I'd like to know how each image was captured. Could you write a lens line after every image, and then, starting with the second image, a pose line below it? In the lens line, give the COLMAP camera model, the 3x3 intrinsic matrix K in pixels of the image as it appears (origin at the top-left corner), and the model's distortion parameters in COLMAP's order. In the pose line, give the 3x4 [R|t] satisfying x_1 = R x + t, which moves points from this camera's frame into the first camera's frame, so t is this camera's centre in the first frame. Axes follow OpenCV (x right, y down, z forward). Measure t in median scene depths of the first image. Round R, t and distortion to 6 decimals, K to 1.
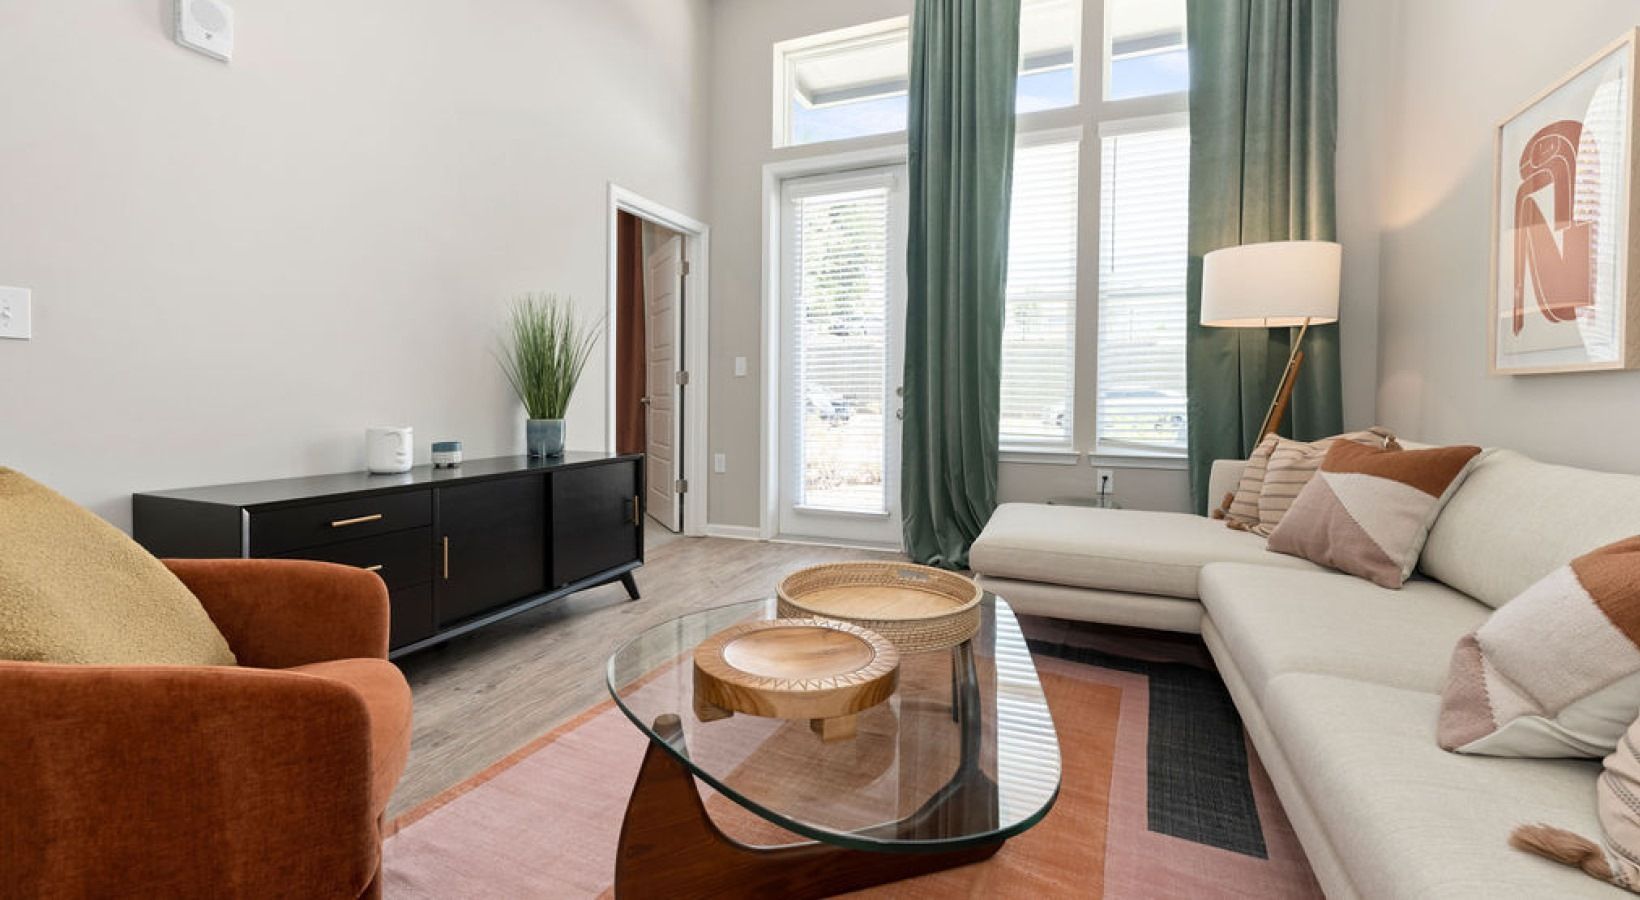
lens RADIAL K [[673.7, 0, 812.8], [0, 673.7, 408.3], [0, 0, 1]] dist [-0.000425, -0.000190]
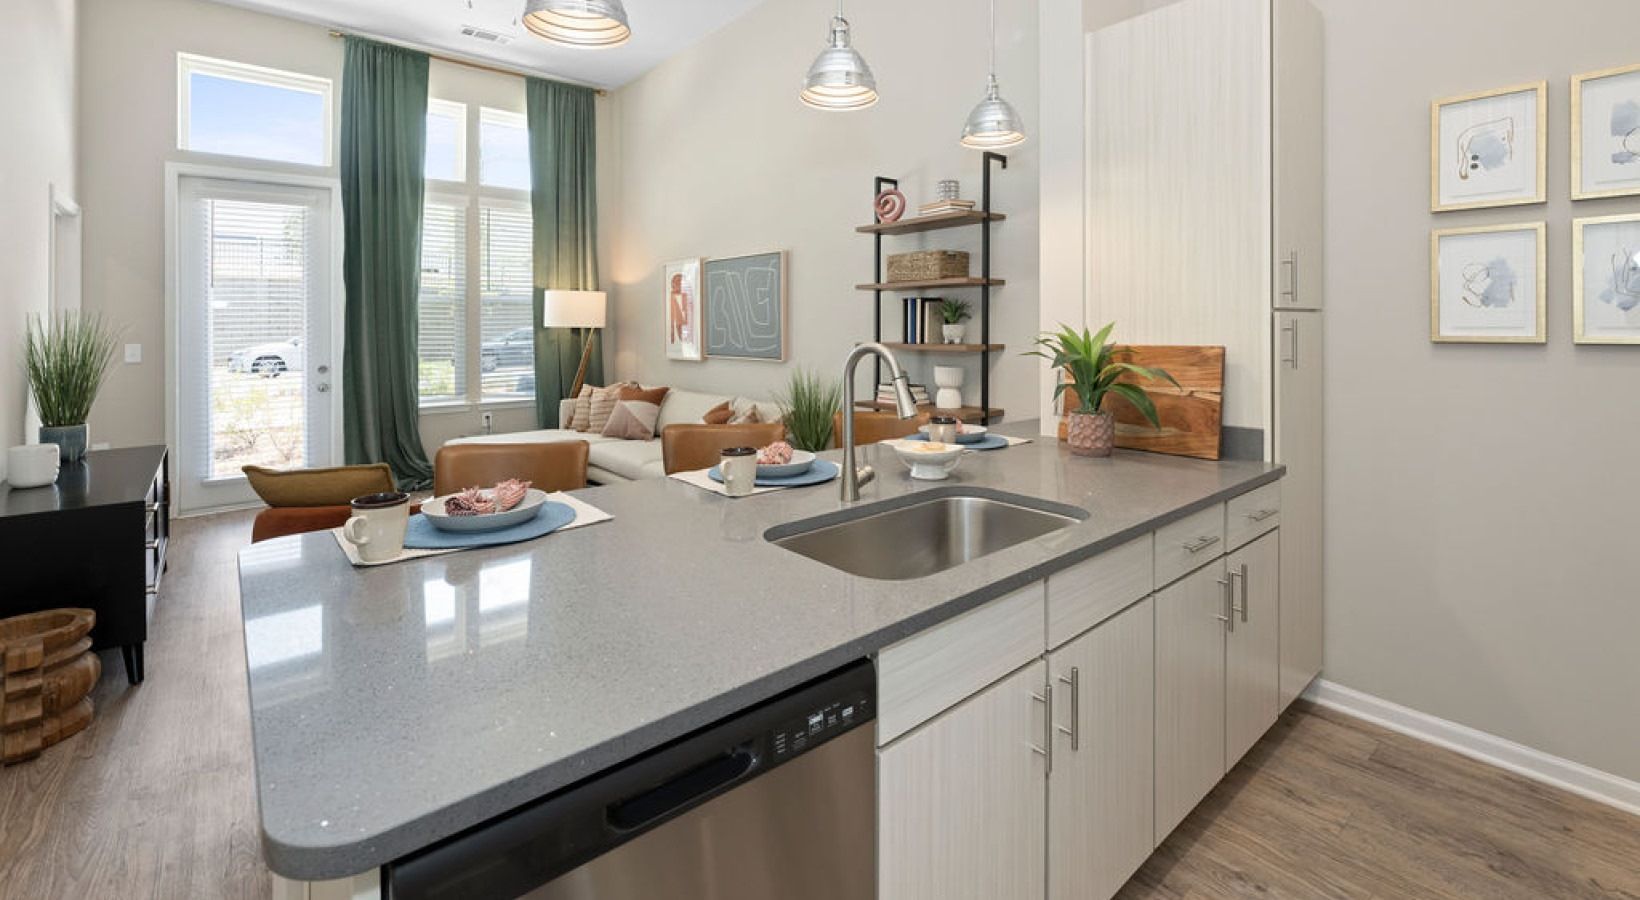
lens RADIAL K [[714.9, 0, 835.4], [0, 714.9, 324.4], [0, 0, 1]] dist [-0.001053, -0.000122]
pose [[0.438752, -0.007235, 0.898579, -0.933610], [0.021553, 0.999765, -0.002474, -0.122491], [-0.898349, 0.020452, 0.438805, -0.643001]]
